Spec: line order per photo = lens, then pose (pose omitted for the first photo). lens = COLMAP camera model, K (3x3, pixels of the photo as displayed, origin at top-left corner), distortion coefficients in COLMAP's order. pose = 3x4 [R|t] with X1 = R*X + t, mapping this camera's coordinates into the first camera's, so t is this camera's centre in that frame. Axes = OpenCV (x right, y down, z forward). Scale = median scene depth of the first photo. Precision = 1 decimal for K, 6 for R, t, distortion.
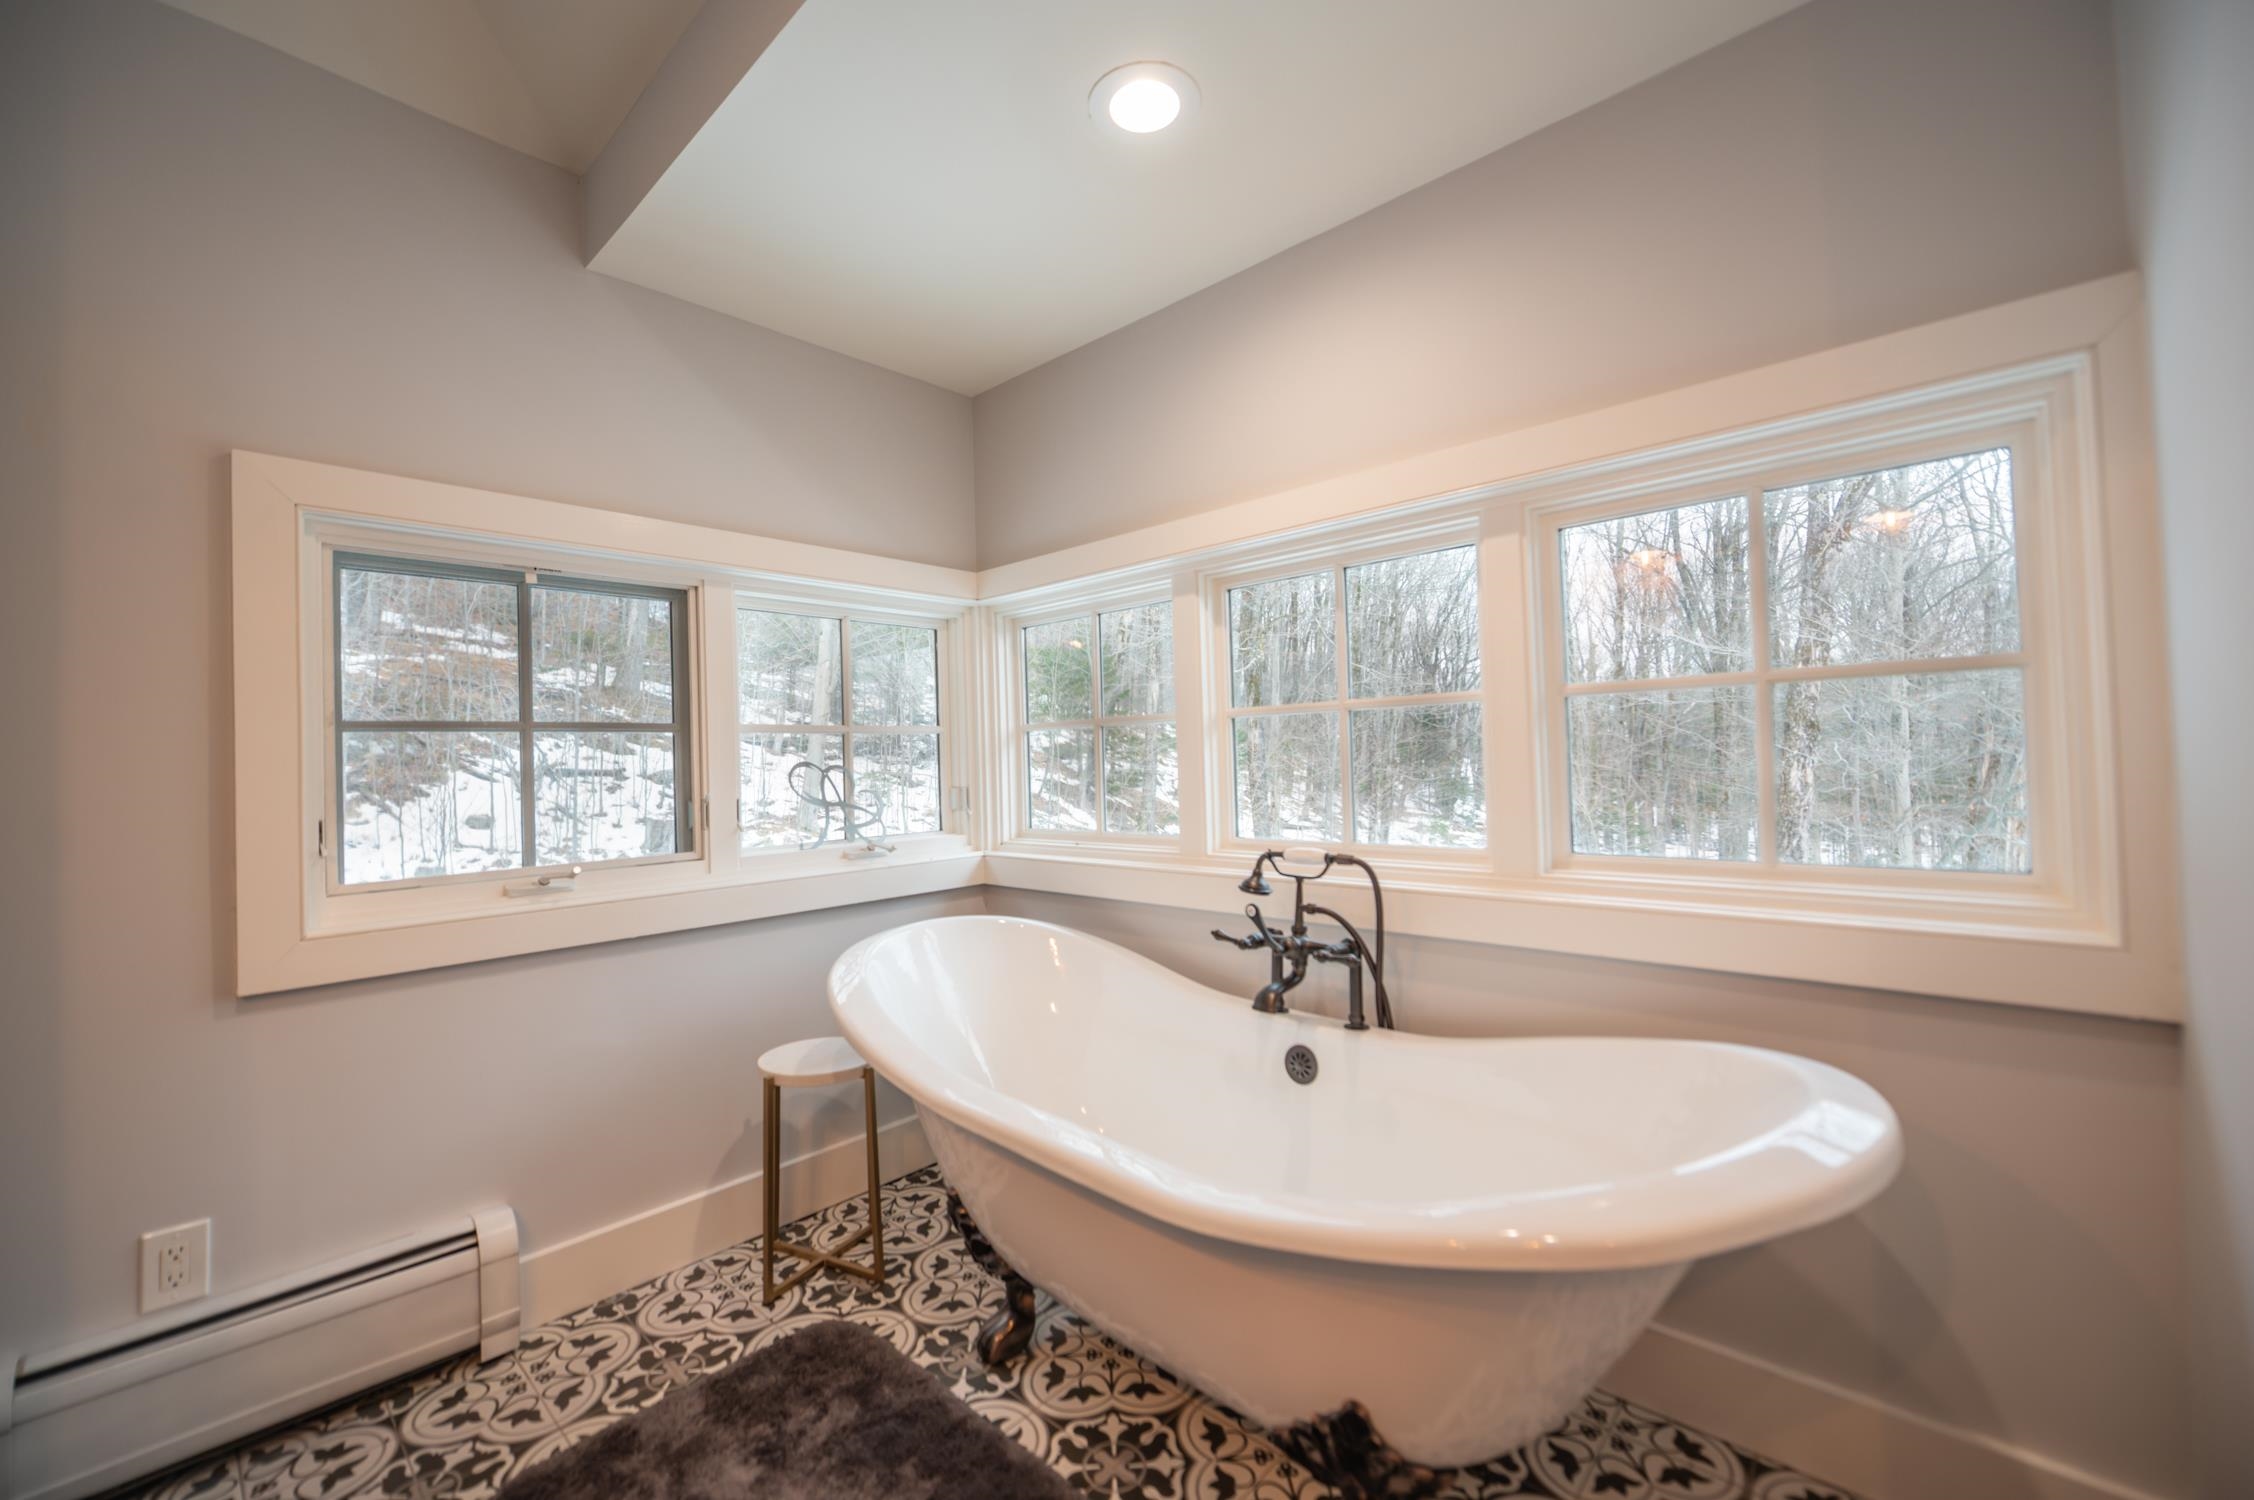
lens RADIAL K [[899.3, 0, 1121.5], [0, 899.3, 746.9], [0, 0, 1]] dist [-0.009568, 0.000386]
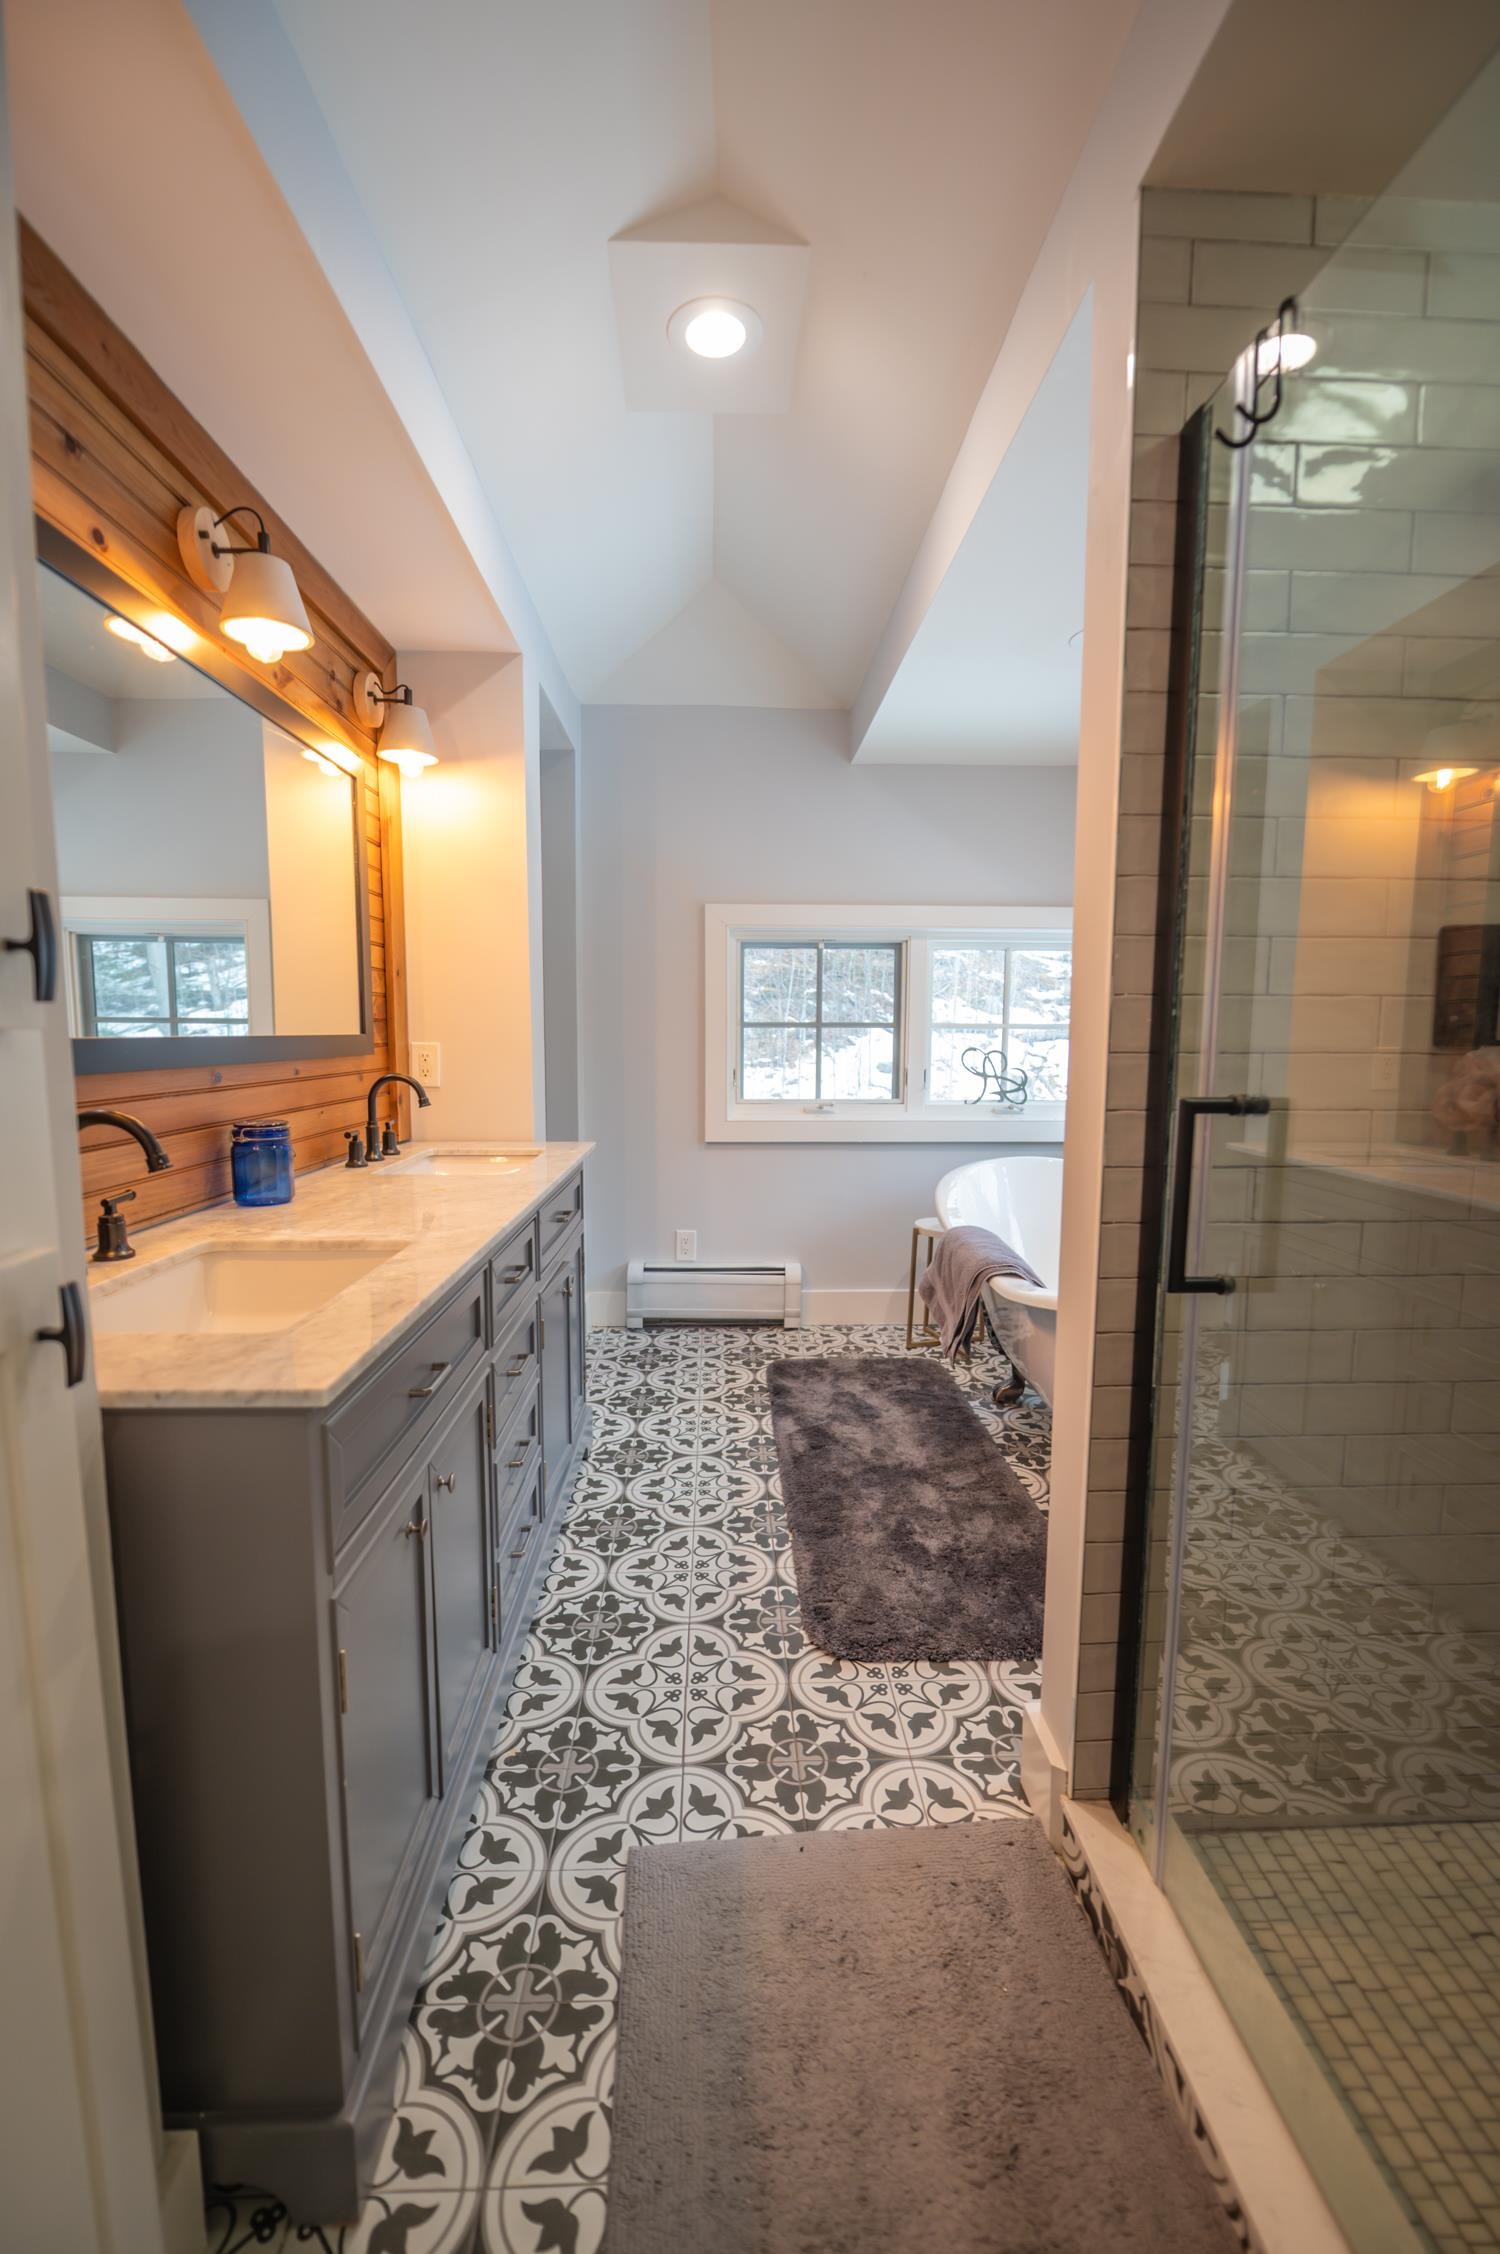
lens RADIAL K [[899.3, 0, 750.0], [0, 899.3, 1127.0], [0, 0, 1]] dist [-0.009568, 0.000386]
pose [[0.705374, 0.105808, -0.700894, 0.650904], [-0.013480, 0.990620, 0.135979, -0.072087], [0.708707, -0.086468, 0.700184, -0.499421]]
